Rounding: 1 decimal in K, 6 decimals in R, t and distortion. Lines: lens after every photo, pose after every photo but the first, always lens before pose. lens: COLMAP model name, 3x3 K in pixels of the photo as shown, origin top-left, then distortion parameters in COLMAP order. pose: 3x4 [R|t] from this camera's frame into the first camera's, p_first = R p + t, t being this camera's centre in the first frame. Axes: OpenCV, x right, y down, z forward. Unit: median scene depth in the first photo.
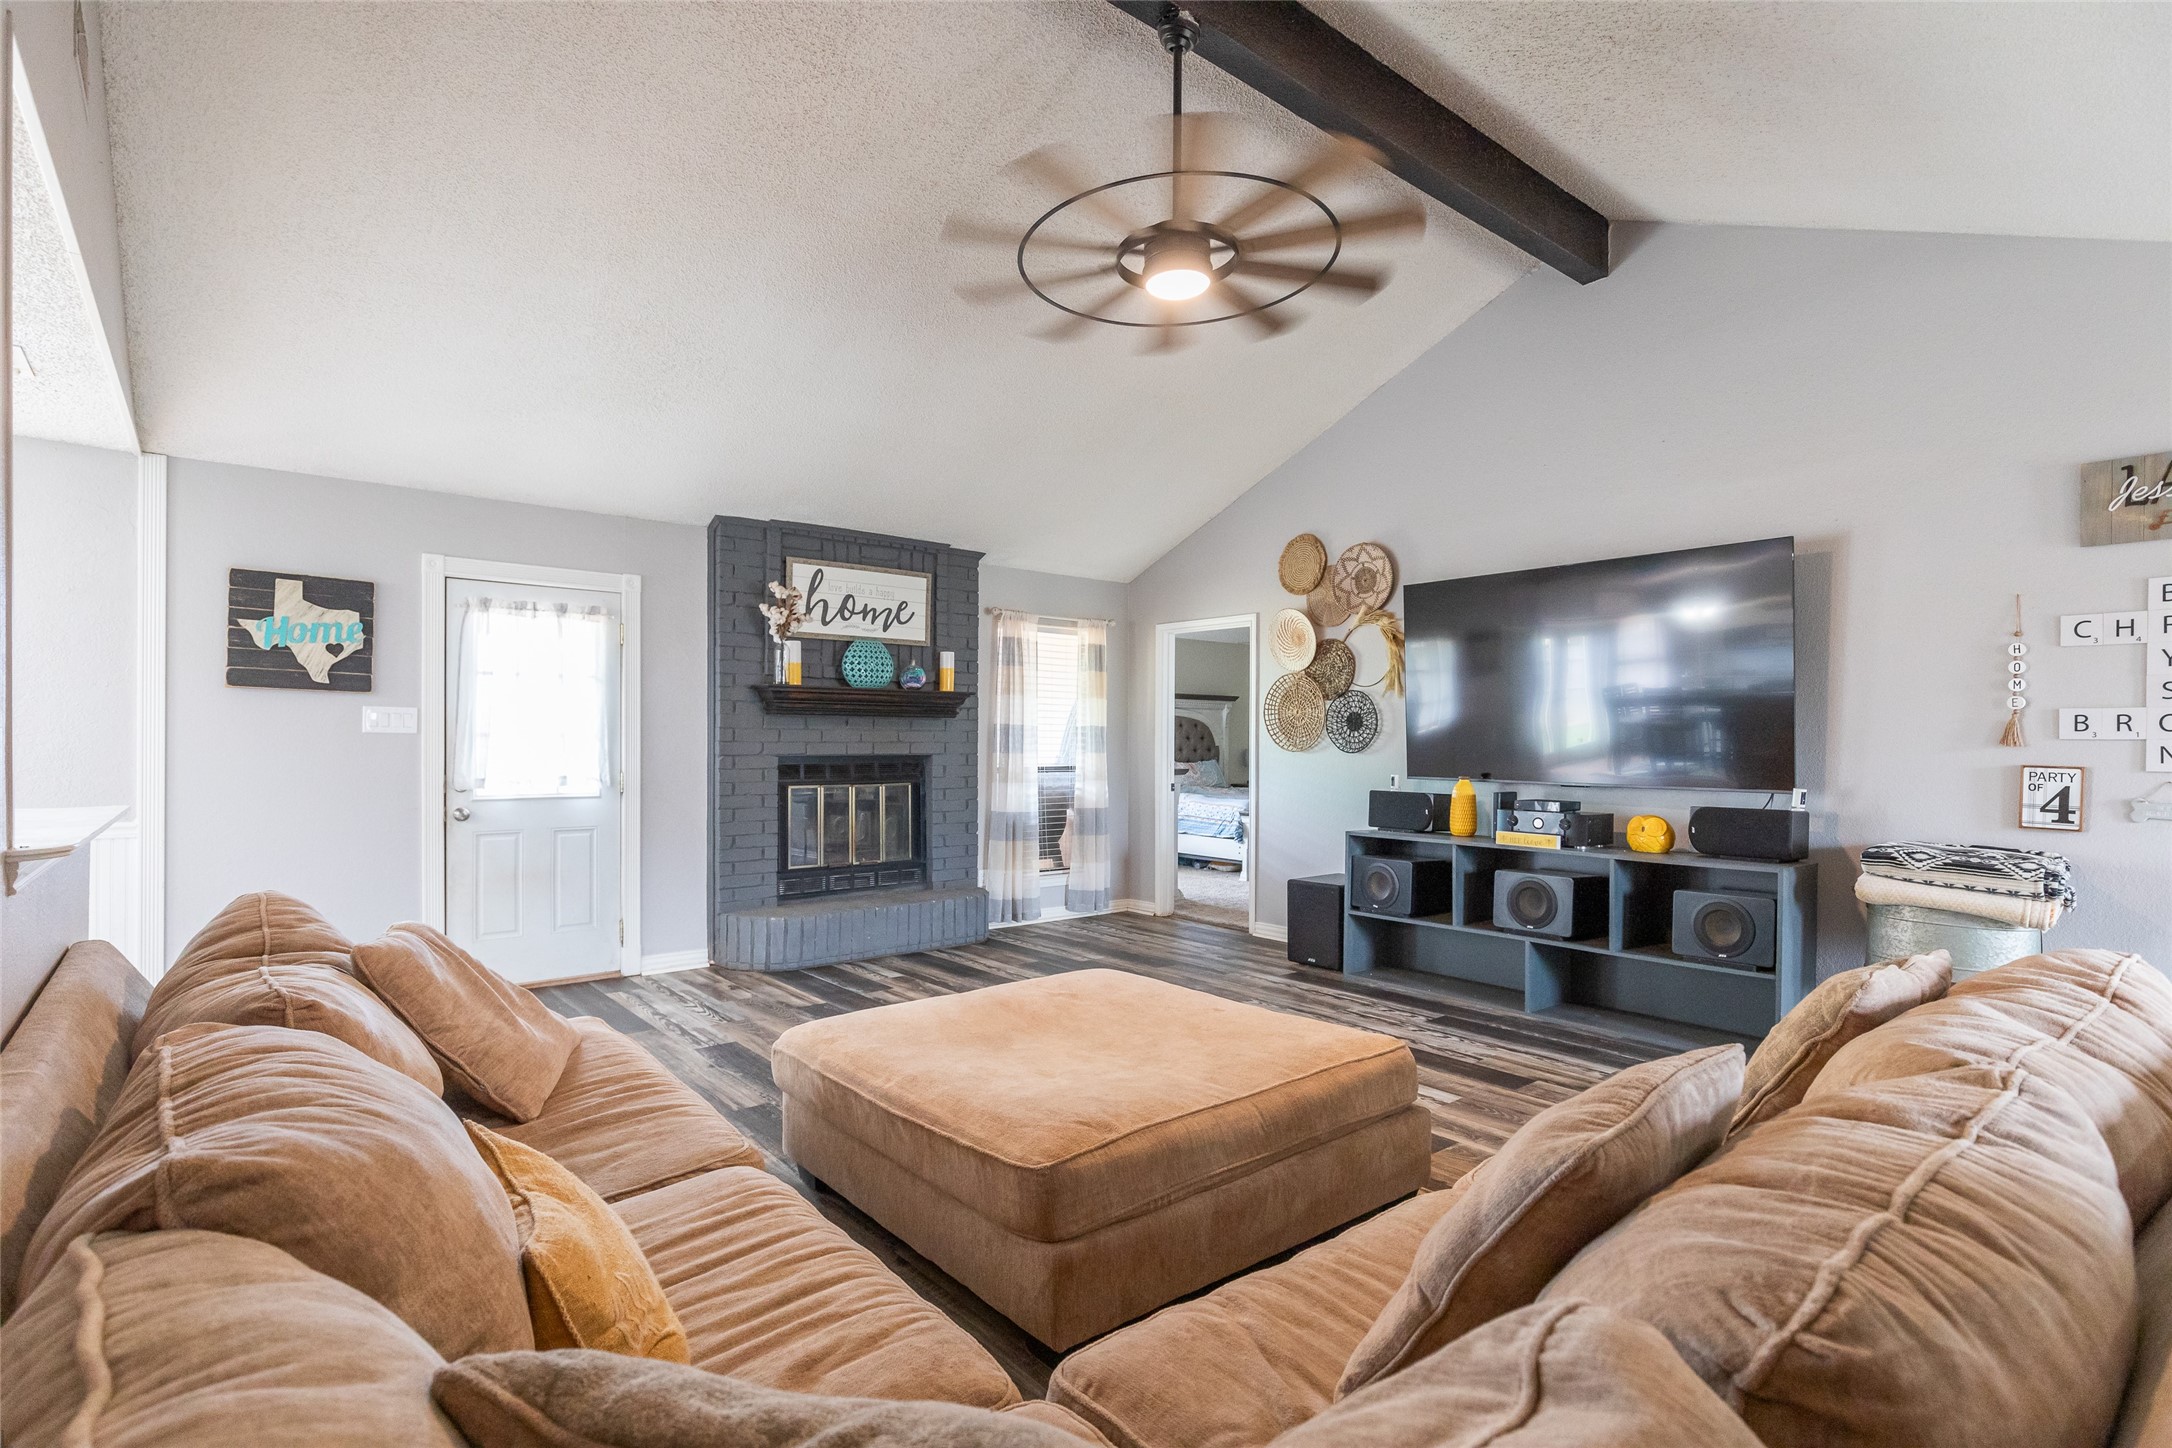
lens RADIAL K [[1117.5, 0, 1066.4], [0, 1117.5, 741.8], [0, 0, 1]] dist [-0.001008, -0.001229]
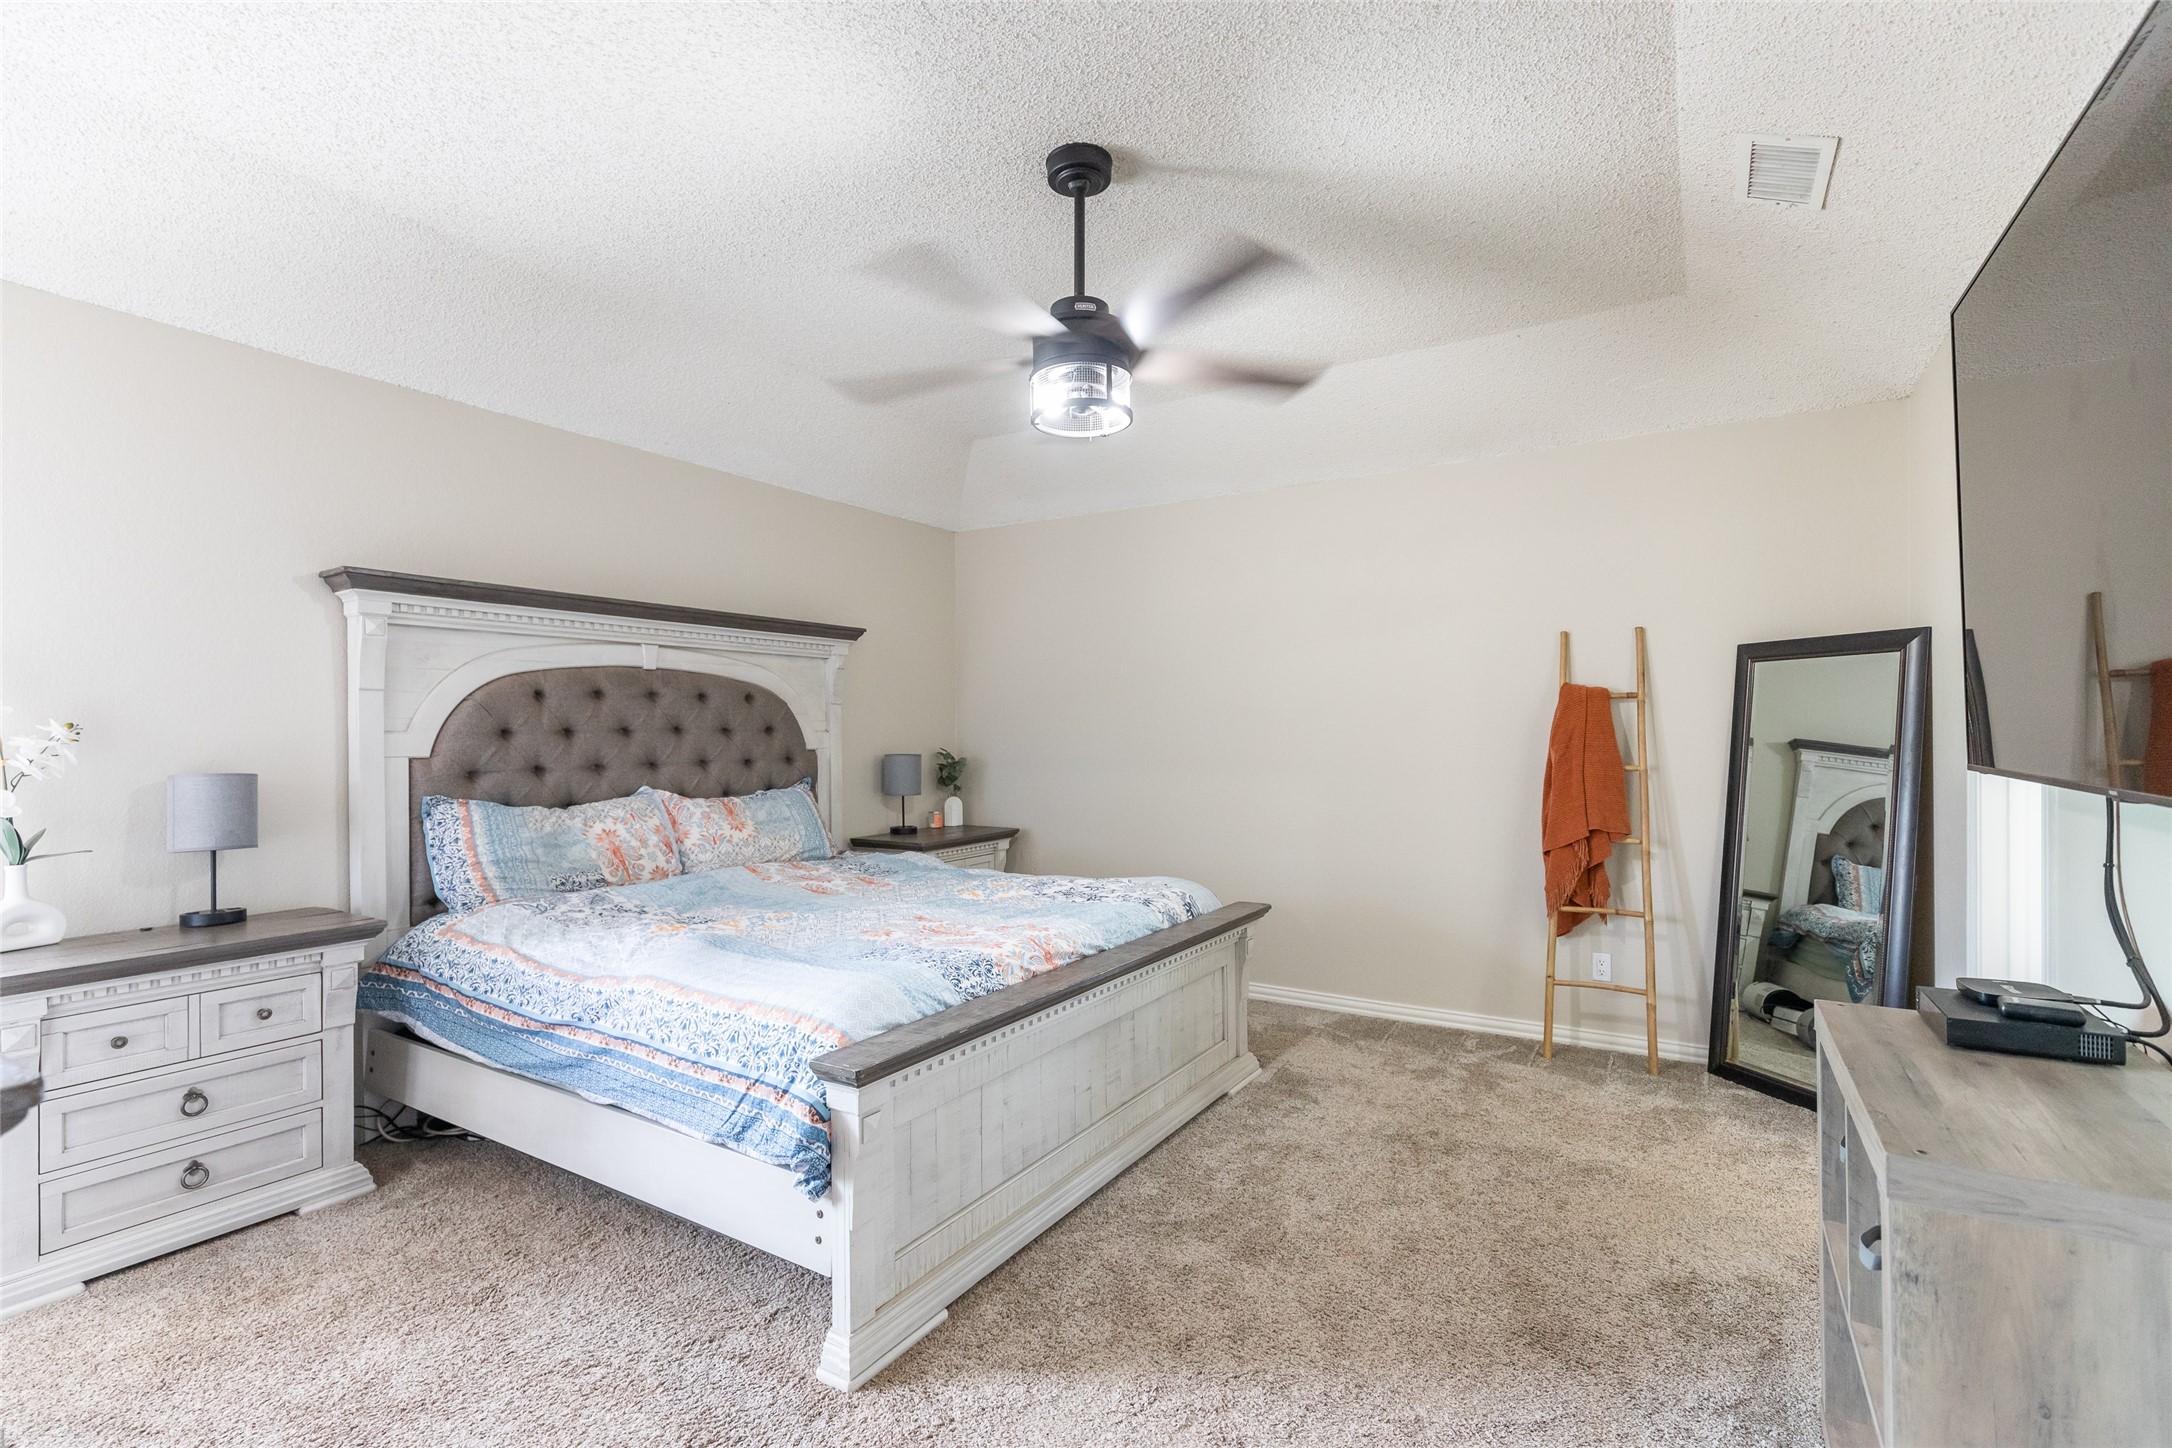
lens RADIAL K [[1007.0, 0, 1082.5], [0, 1007.0, 712.9], [0, 0, 1]] dist [0.012032, -0.002383]
pose [[0.949543, -0.004833, 0.313599, 0.117297], [0.004722, 0.999988, 0.001115, -0.009897], [-0.313601, 0.000422, 0.949555, 0.643402]]
